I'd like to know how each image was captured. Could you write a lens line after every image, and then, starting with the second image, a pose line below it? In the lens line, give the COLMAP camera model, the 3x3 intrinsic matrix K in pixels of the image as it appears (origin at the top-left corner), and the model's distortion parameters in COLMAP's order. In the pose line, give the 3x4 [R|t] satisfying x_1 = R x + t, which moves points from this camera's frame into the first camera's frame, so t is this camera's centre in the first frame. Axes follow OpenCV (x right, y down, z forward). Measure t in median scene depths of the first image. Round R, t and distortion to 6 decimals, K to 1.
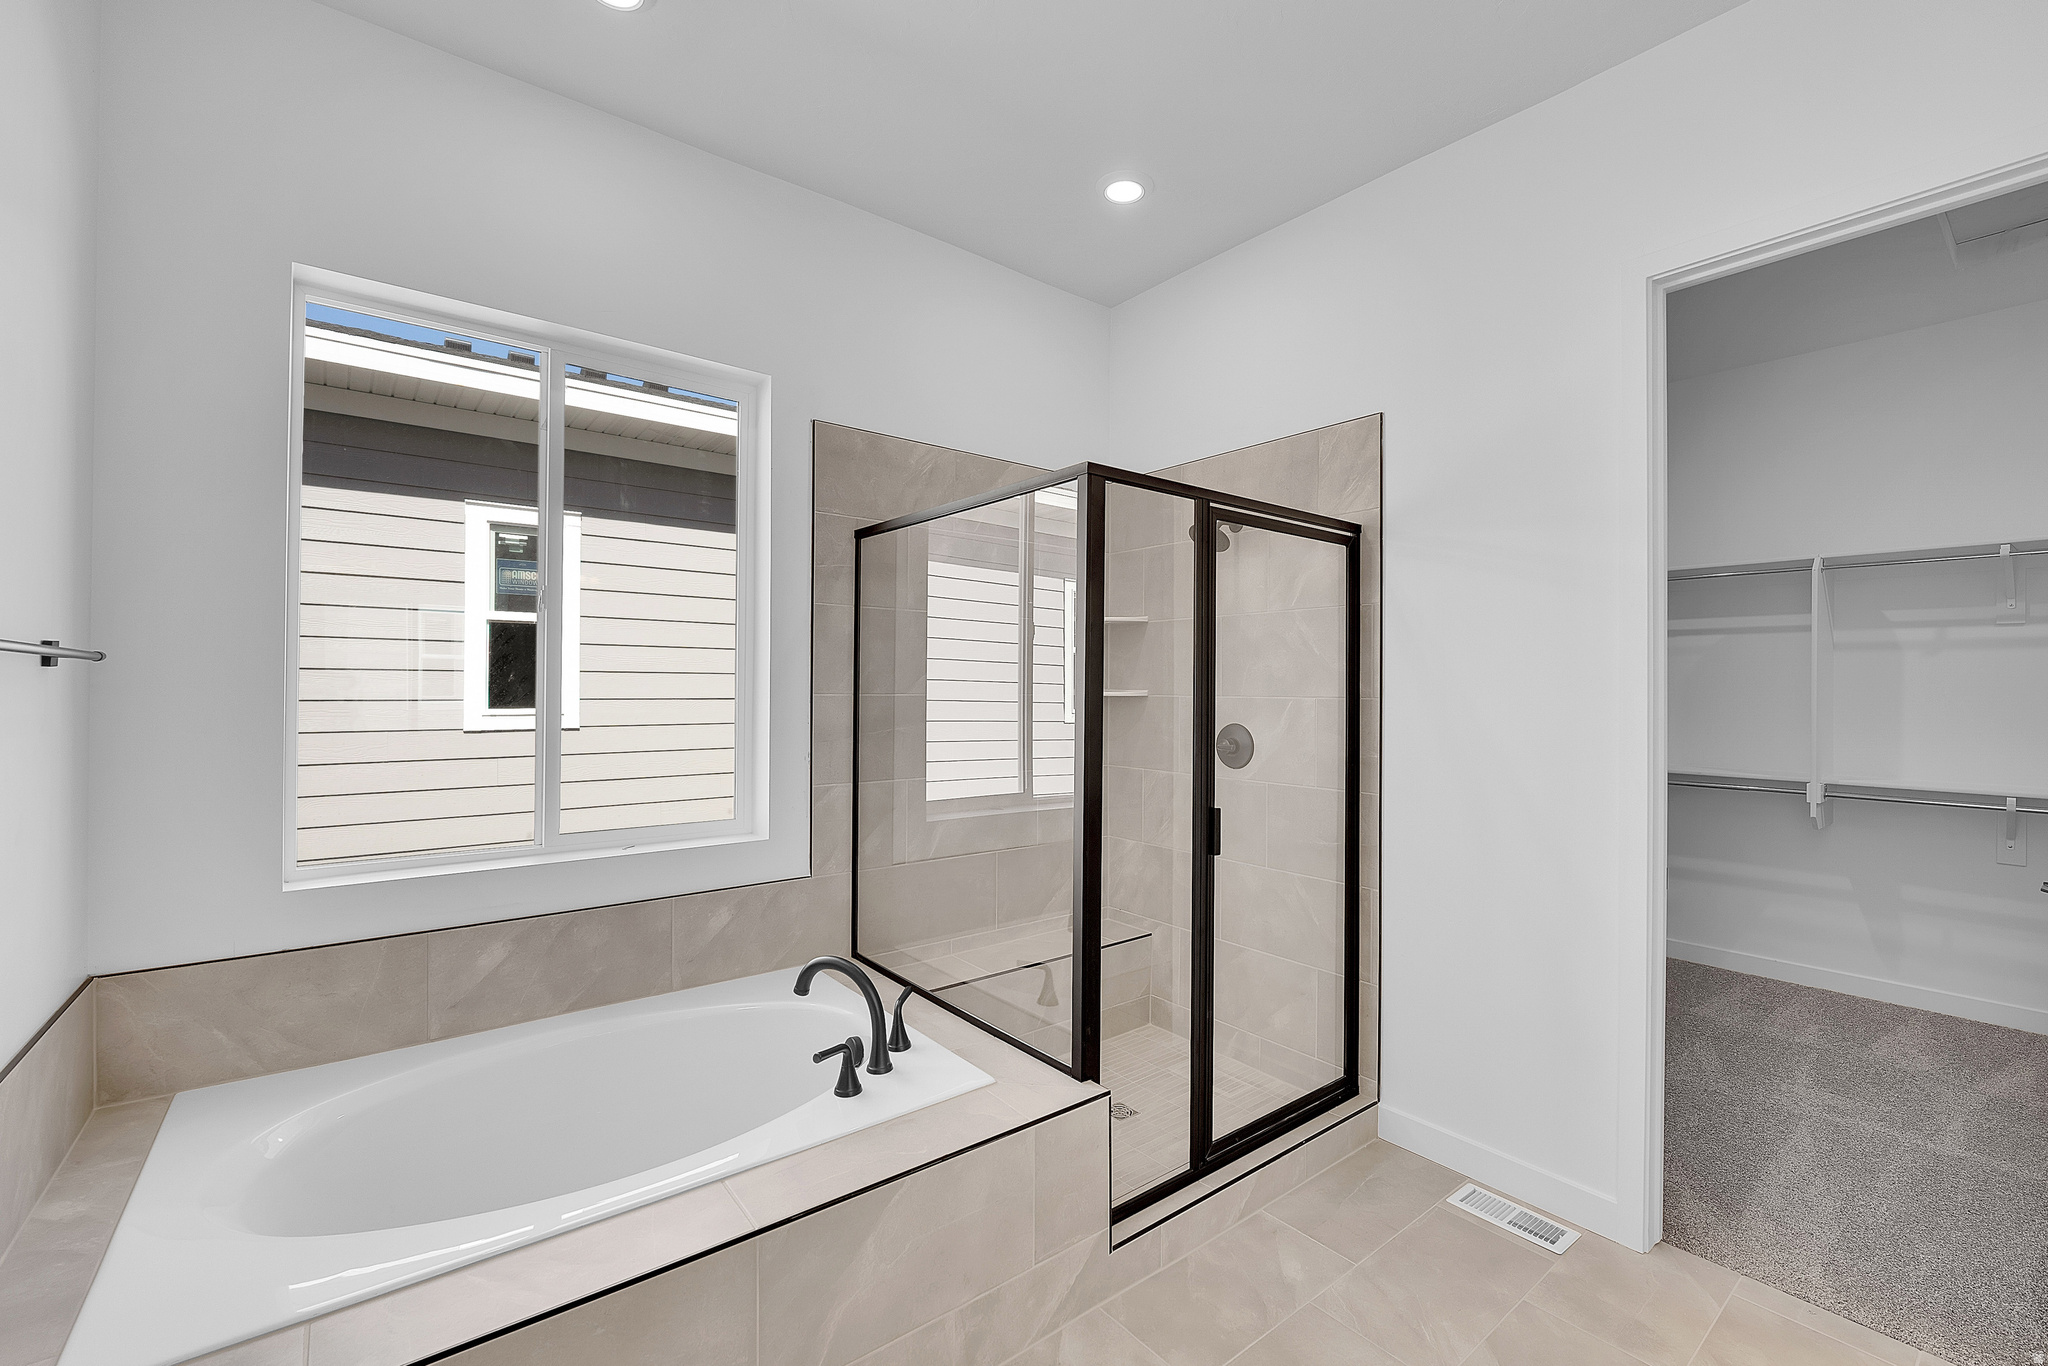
lens RADIAL K [[871.0, 0, 1033.5], [0, 871.0, 682.2], [0, 0, 1]] dist [0.001325, 0.000213]
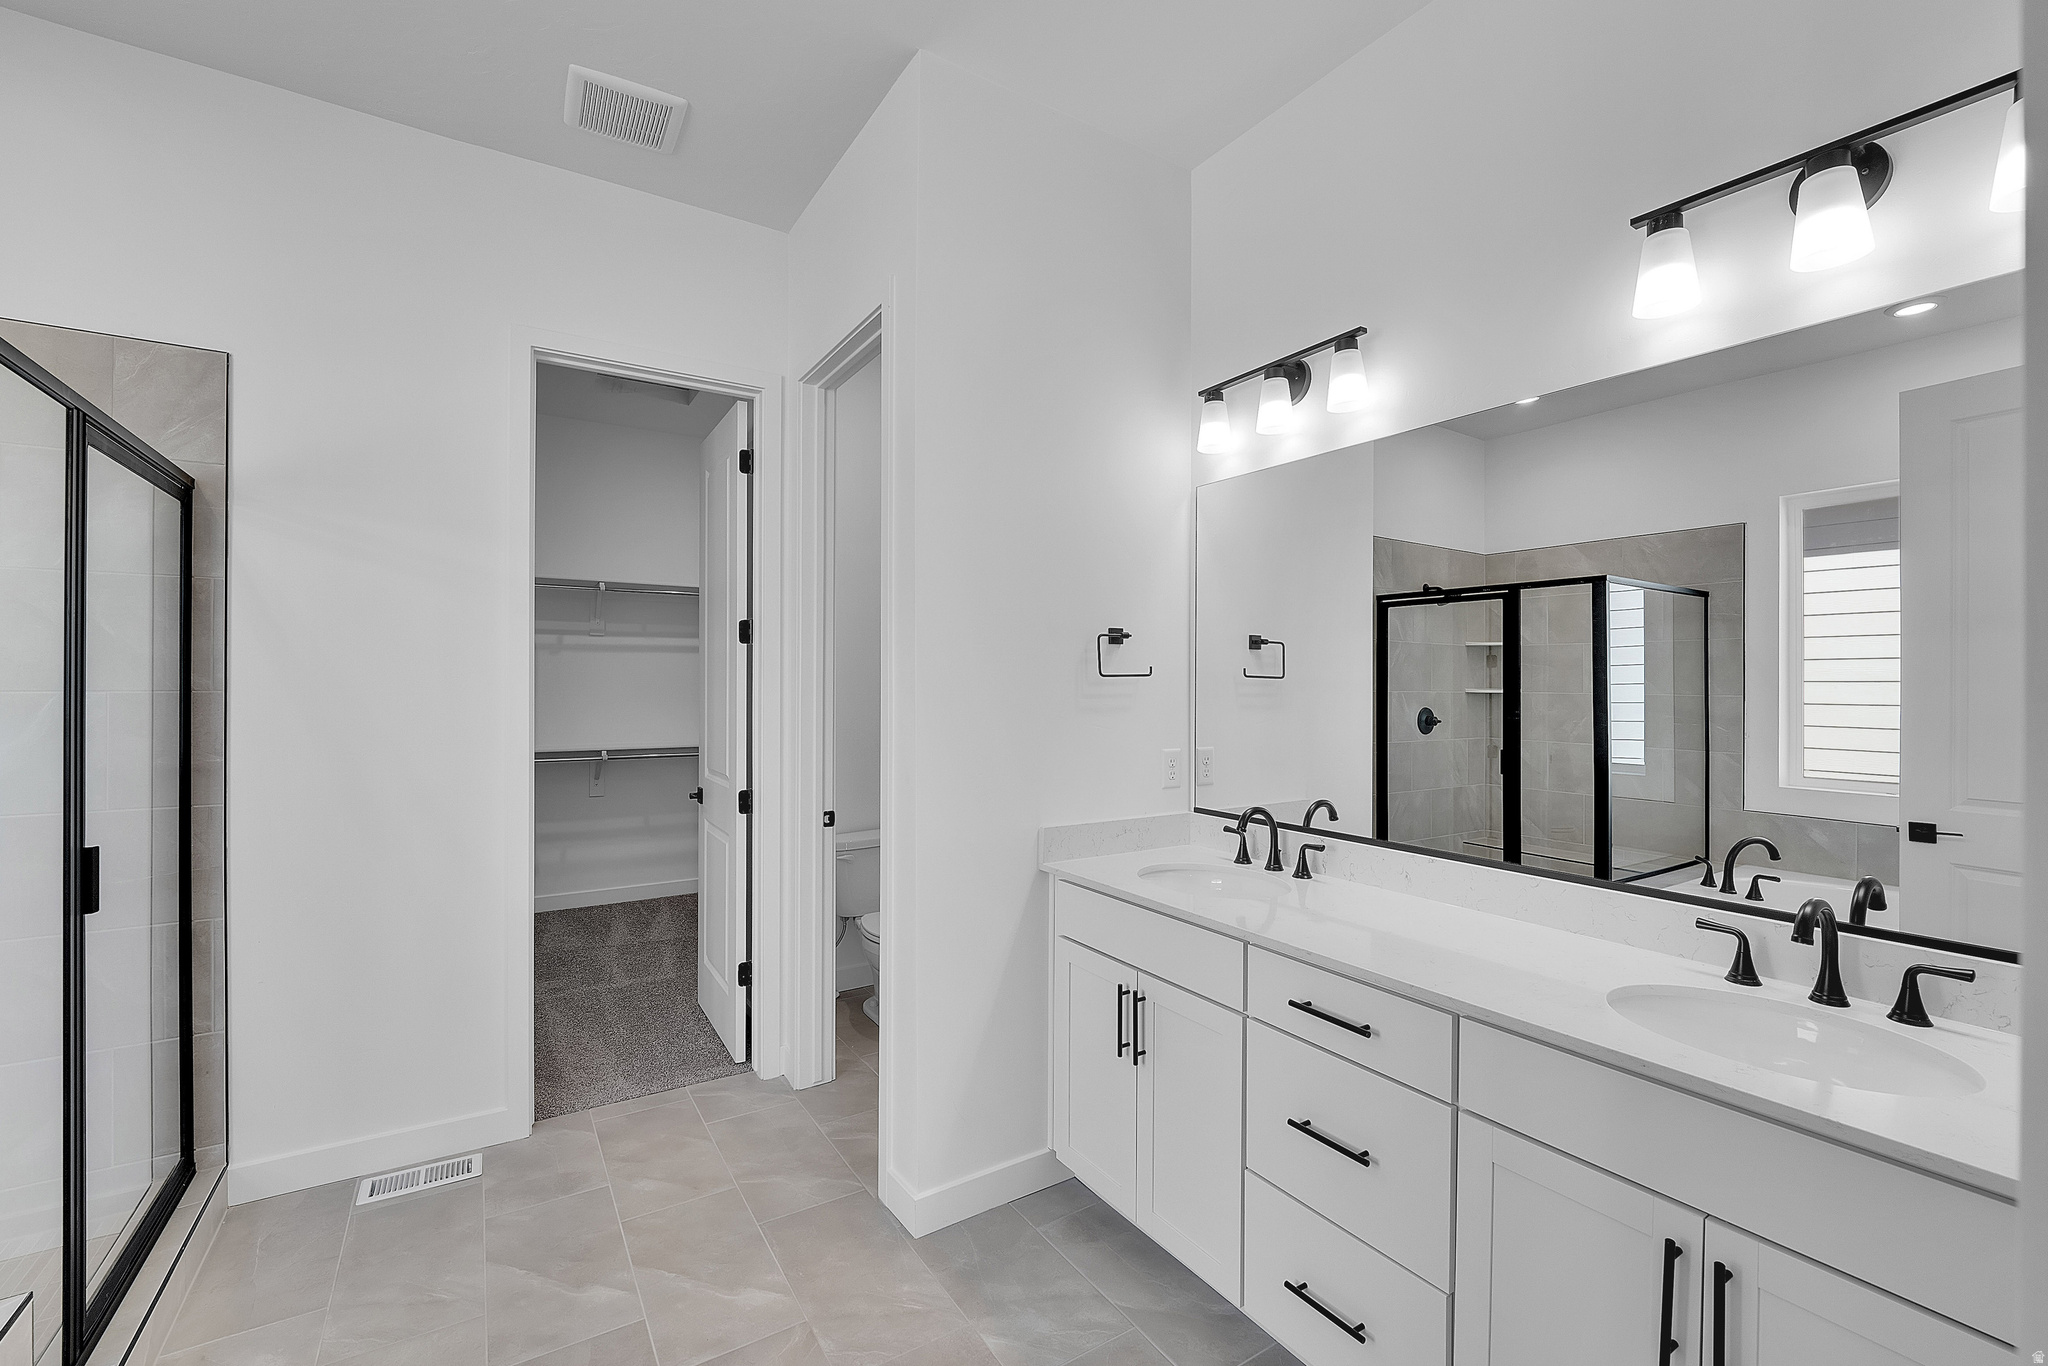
lens RADIAL K [[871.0, 0, 1034.0], [0, 871.0, 685.8], [0, 0, 1]] dist [0.001325, 0.000213]
pose [[0.096725, -0.006319, 0.995291, -0.403970], [-0.016284, 0.999836, 0.007931, -0.006570], [-0.995178, -0.016975, 0.096606, 0.154790]]
